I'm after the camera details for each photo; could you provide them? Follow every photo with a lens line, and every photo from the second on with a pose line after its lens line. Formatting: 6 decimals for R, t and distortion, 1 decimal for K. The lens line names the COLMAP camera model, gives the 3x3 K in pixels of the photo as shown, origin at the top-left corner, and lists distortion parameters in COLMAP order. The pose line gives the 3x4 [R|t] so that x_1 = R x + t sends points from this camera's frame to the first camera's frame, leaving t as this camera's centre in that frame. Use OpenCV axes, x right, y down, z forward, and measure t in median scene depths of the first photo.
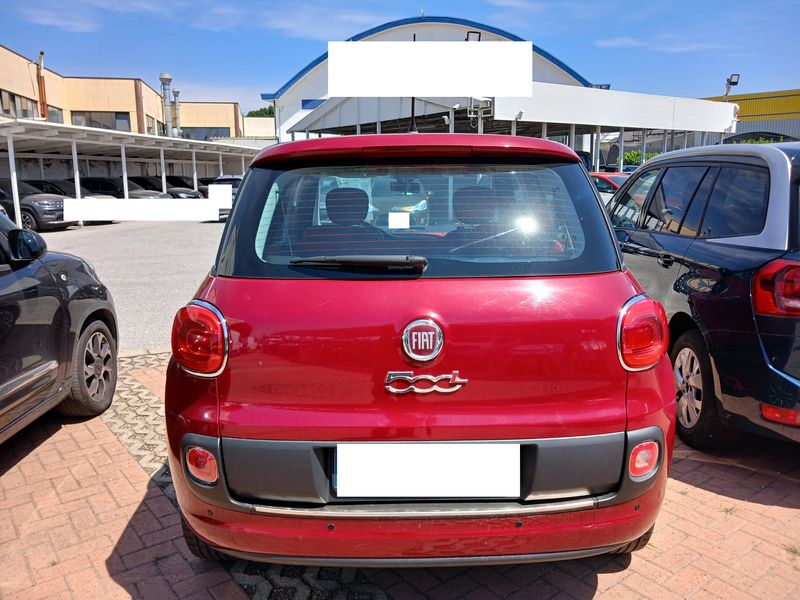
lens RADIAL K [[639.7, 0, 399.4], [0, 639.7, 295.0], [0, 0, 1]] dist [0.017116, -0.026261]
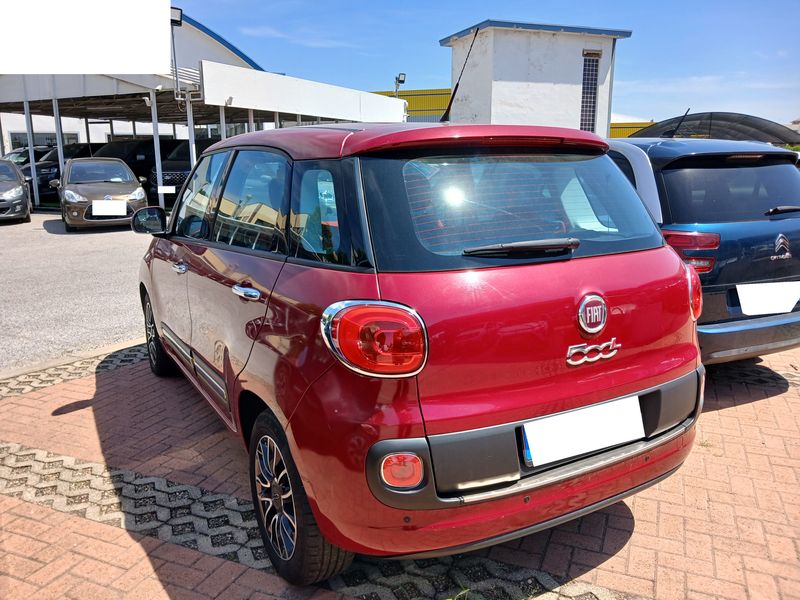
lens RADIAL K [[639.7, 0, 397.4], [0, 639.7, 307.2], [0, 0, 1]] dist [0.017116, -0.026261]
pose [[0.872838, -0.102998, 0.477018, -0.081126], [0.085355, 0.994627, 0.058579, -0.003668], [-0.480488, -0.010415, 0.876939, 0.019094]]
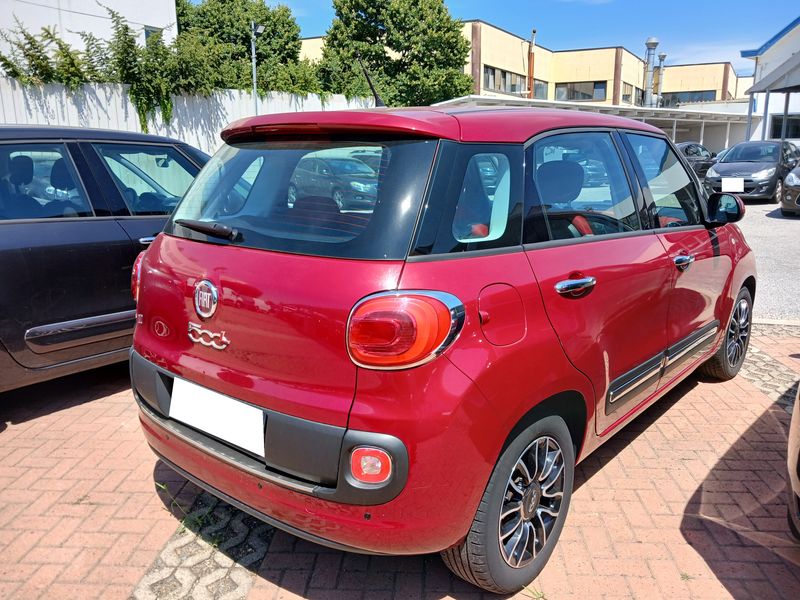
lens RADIAL K [[639.7, 0, 403.7], [0, 639.7, 295.5], [0, 0, 1]] dist [0.017116, -0.026261]
pose [[0.773202, 0.143102, -0.617803, 0.103553], [-0.112864, 0.989706, 0.087993, -0.007761], [0.624036, 0.001691, 0.781394, 0.033961]]
